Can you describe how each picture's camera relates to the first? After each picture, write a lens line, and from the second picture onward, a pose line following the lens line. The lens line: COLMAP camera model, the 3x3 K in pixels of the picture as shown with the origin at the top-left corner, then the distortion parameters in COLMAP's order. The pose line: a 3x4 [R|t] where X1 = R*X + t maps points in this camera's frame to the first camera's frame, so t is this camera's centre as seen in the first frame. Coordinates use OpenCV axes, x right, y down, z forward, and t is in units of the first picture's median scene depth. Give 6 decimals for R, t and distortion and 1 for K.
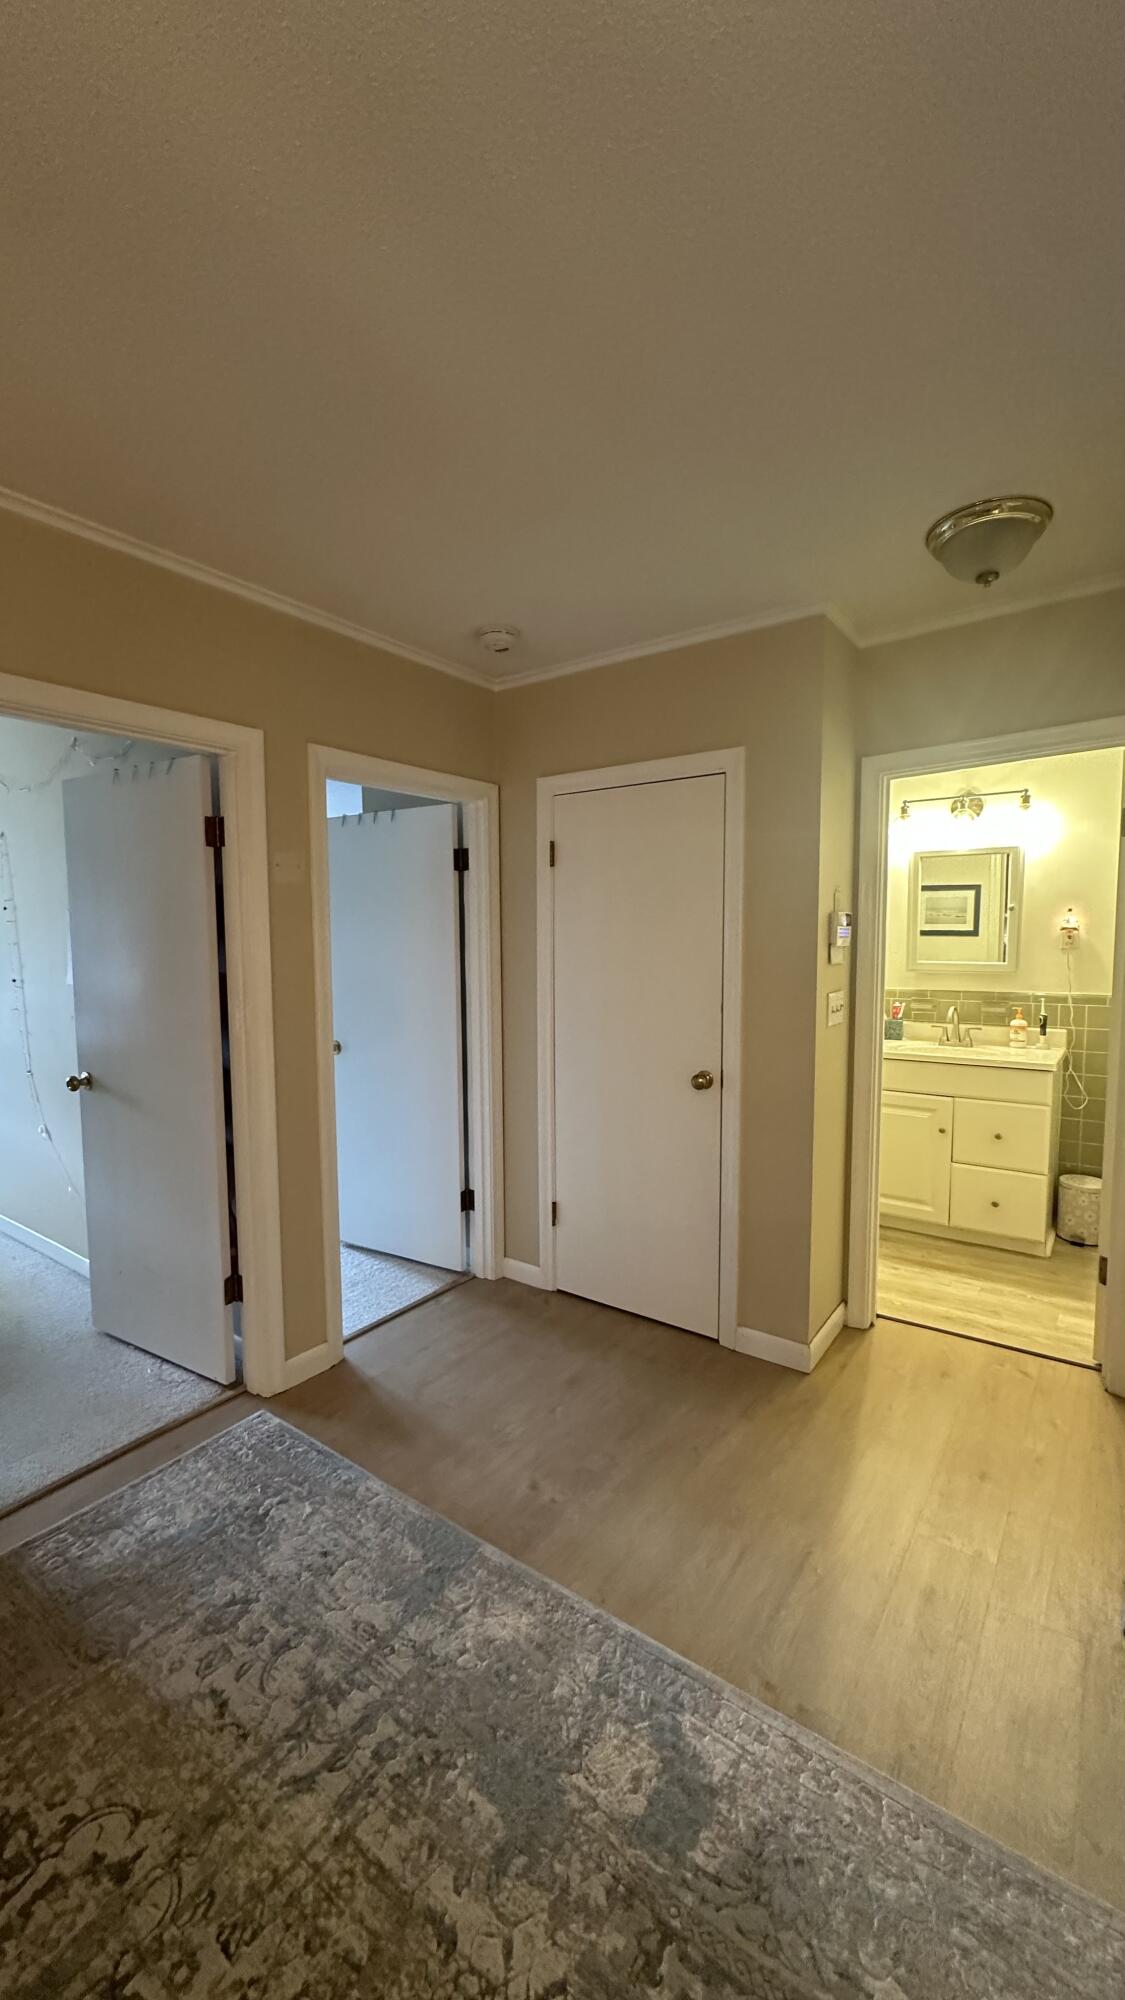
lens RADIAL K [[796.4, 0, 564.4], [0, 796.4, 1002.9], [0, 0, 1]] dist [-0.002233, -0.000722]
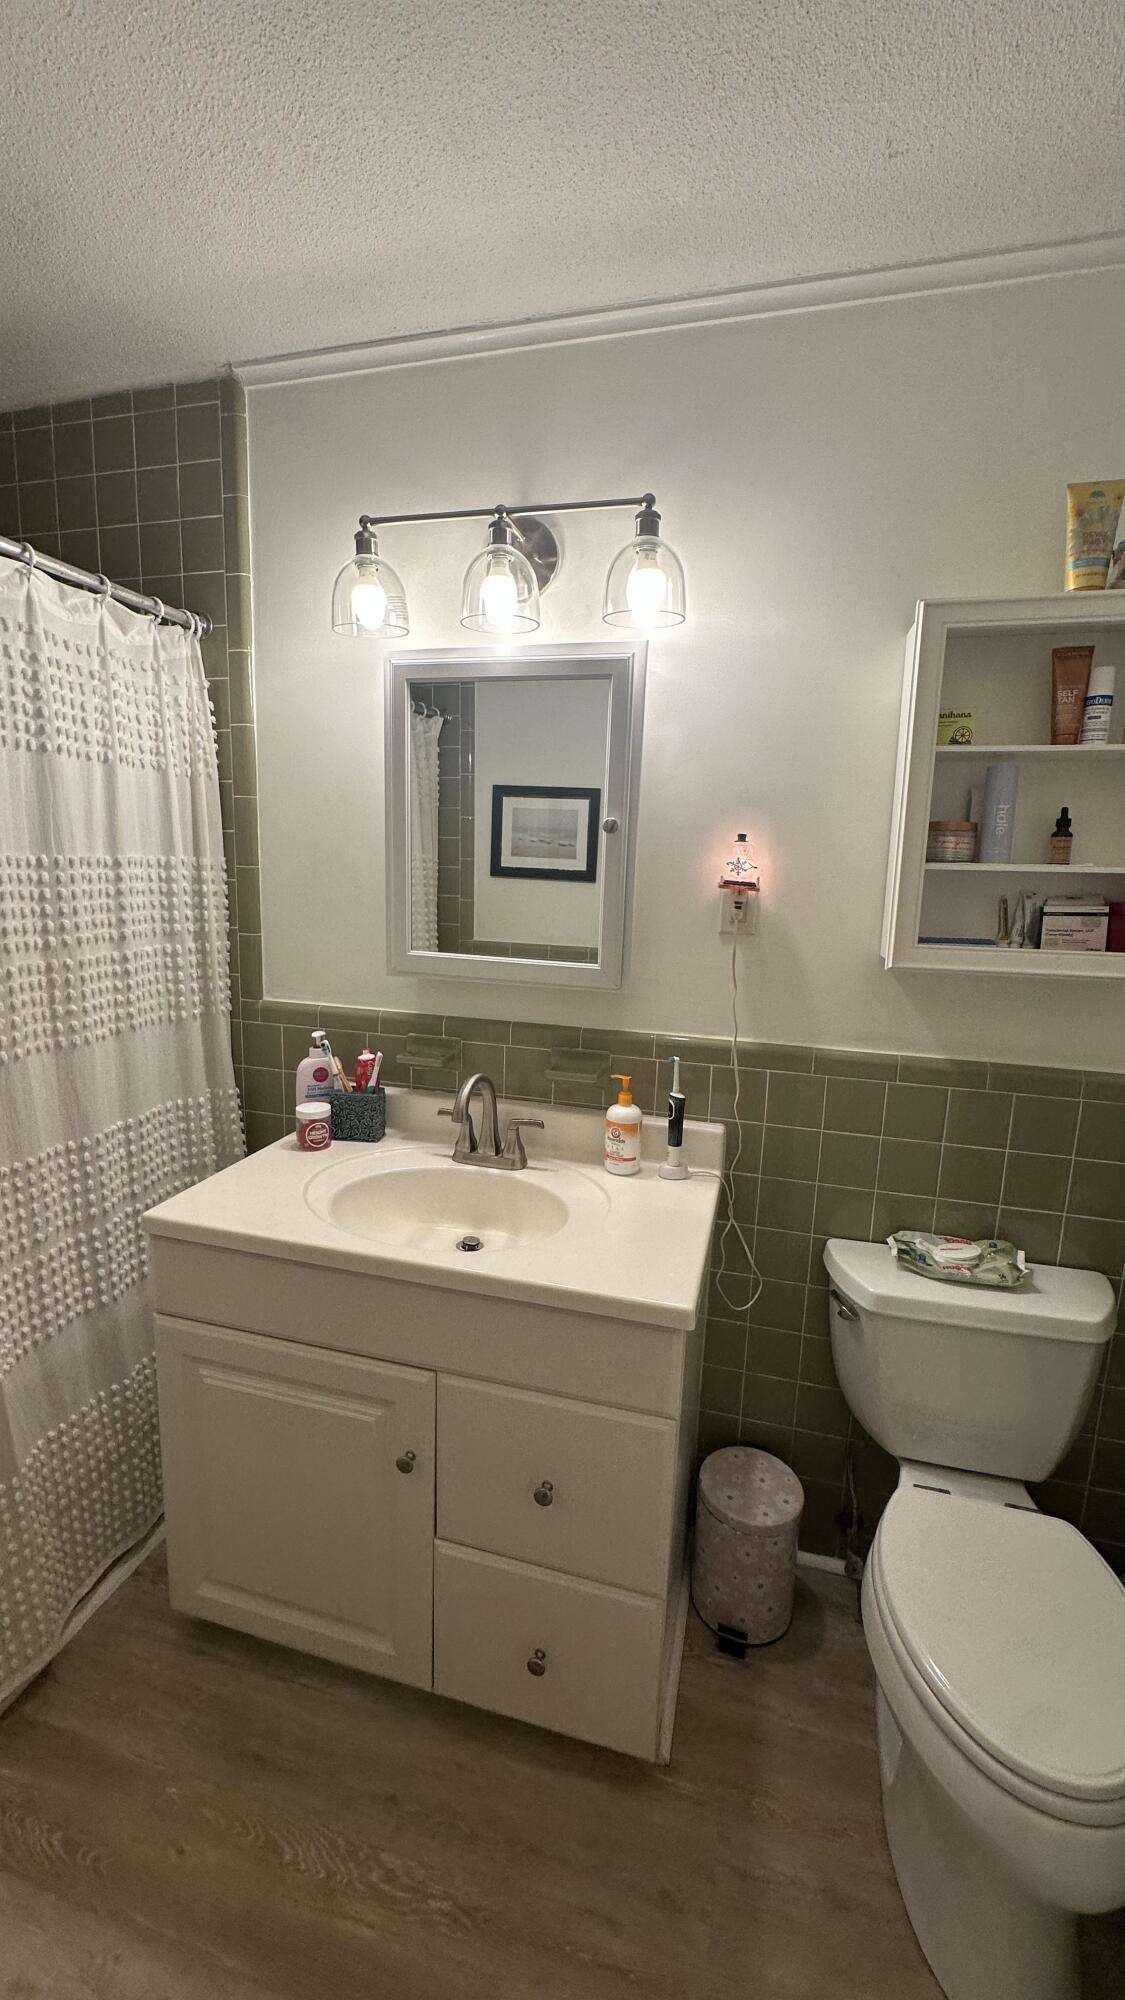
lens RADIAL K [[796.4, 0, 561.9], [0, 796.4, 1000.1], [0, 0, 1]] dist [-0.002233, -0.000722]
pose [[0.933421, -0.020499, 0.358197, 0.396956], [-0.012777, 0.995834, 0.090287, -0.068564], [-0.358556, -0.088852, 0.929270, 0.638330]]
